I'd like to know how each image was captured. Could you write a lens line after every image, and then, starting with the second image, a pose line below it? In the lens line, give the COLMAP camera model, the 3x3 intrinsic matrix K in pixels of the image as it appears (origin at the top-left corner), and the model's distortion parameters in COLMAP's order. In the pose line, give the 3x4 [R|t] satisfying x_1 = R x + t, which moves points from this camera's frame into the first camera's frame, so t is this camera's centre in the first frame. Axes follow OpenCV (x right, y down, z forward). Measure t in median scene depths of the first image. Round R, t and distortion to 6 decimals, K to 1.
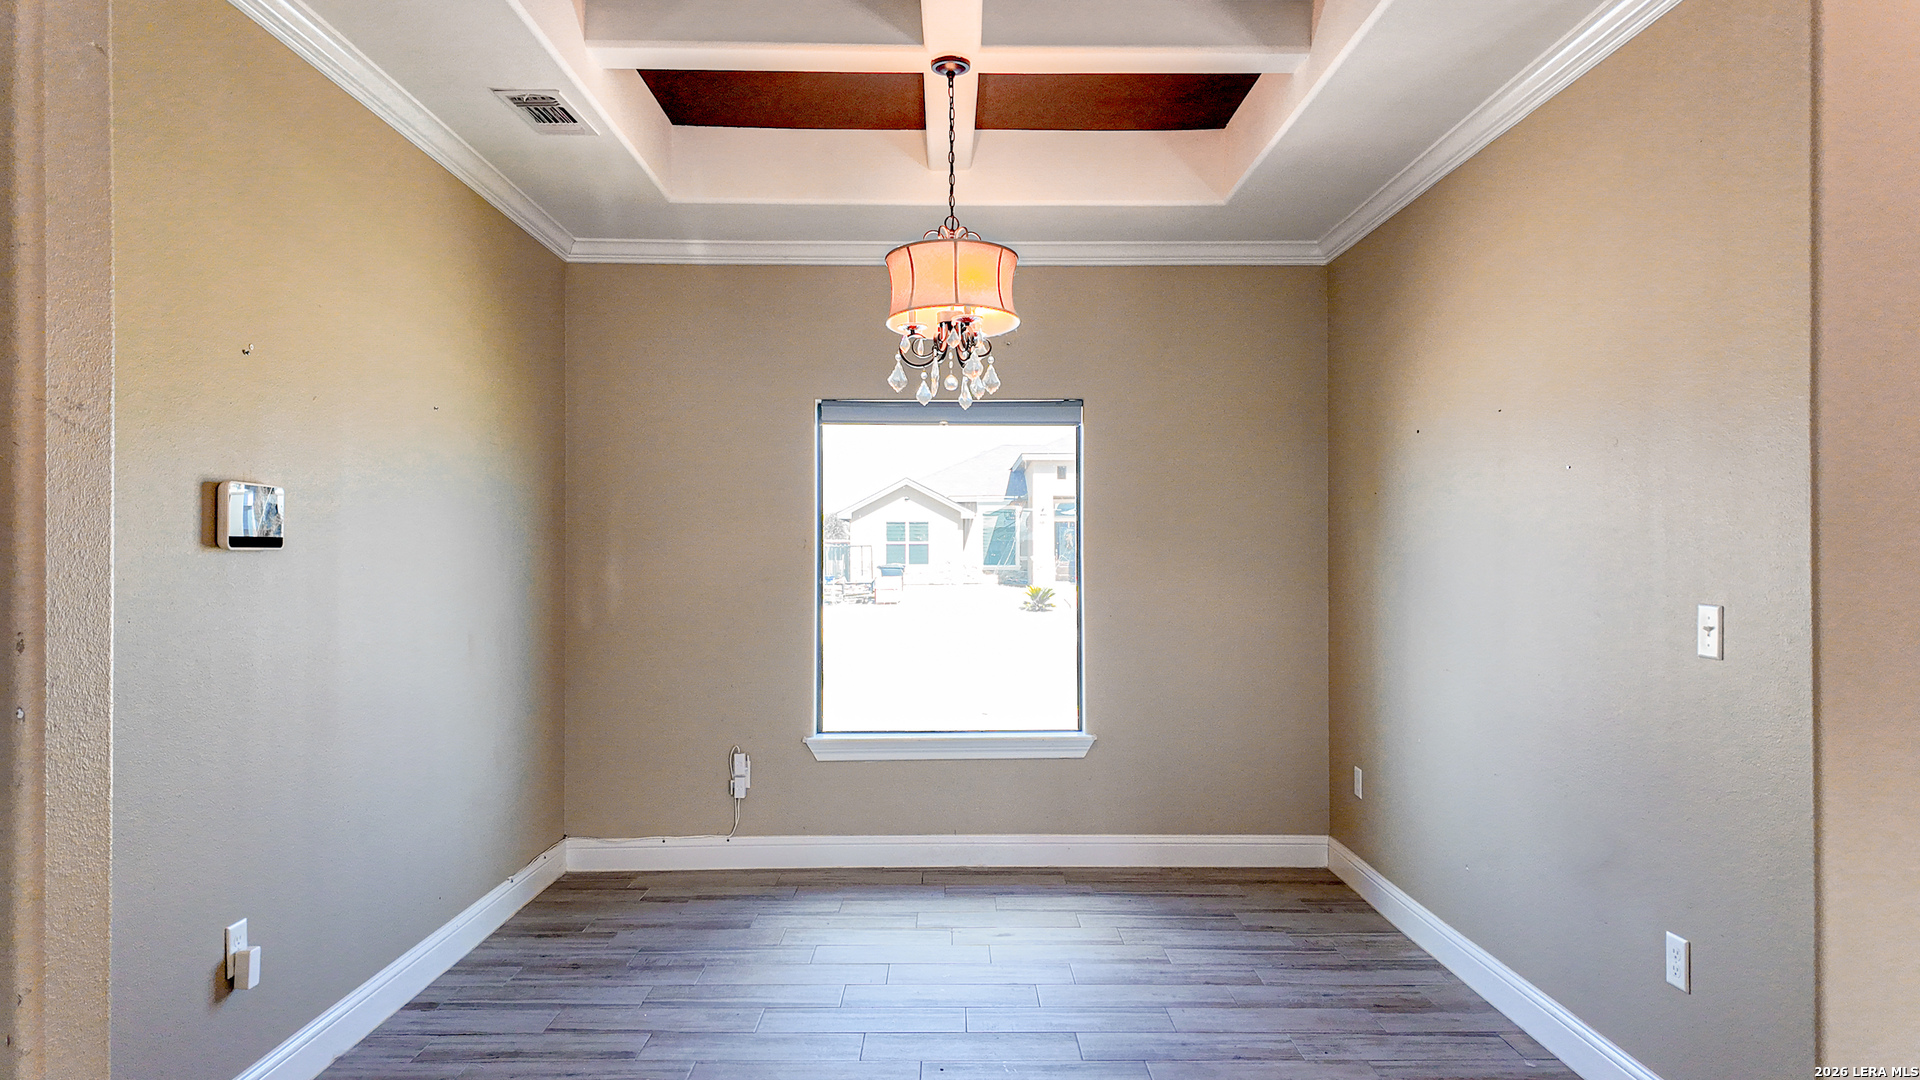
lens RADIAL K [[1141.2, 0, 966.9], [0, 1141.2, 536.1], [0, 0, 1]] dist [0.054738, -0.050979]
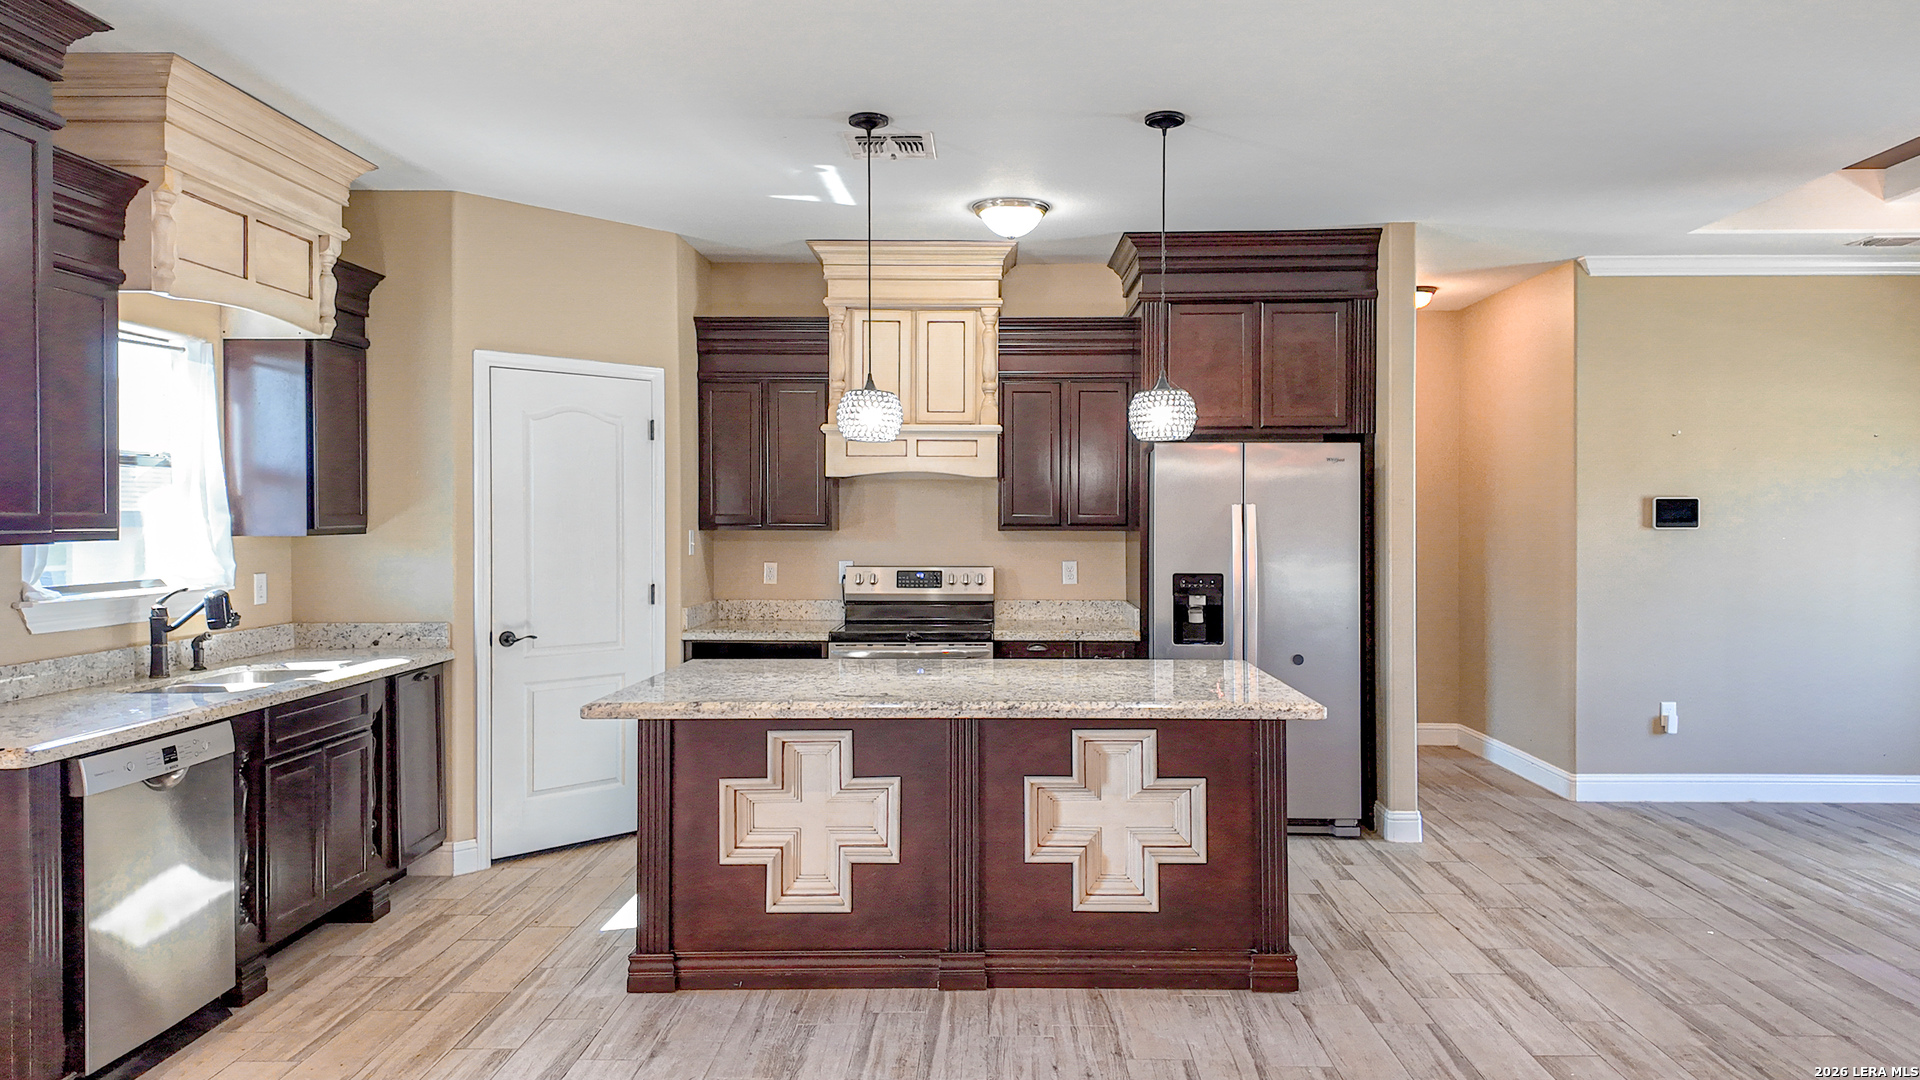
lens RADIAL K [[1213.6, 0, 960.7], [0, 1213.6, 526.5], [0, 0, 1]] dist [0.071475, -0.088030]
pose [[-0.041410, 0.003252, -0.999137, 1.332662], [0.014274, 0.999895, 0.002663, -0.012258], [0.999040, -0.014152, -0.041452, -0.163741]]
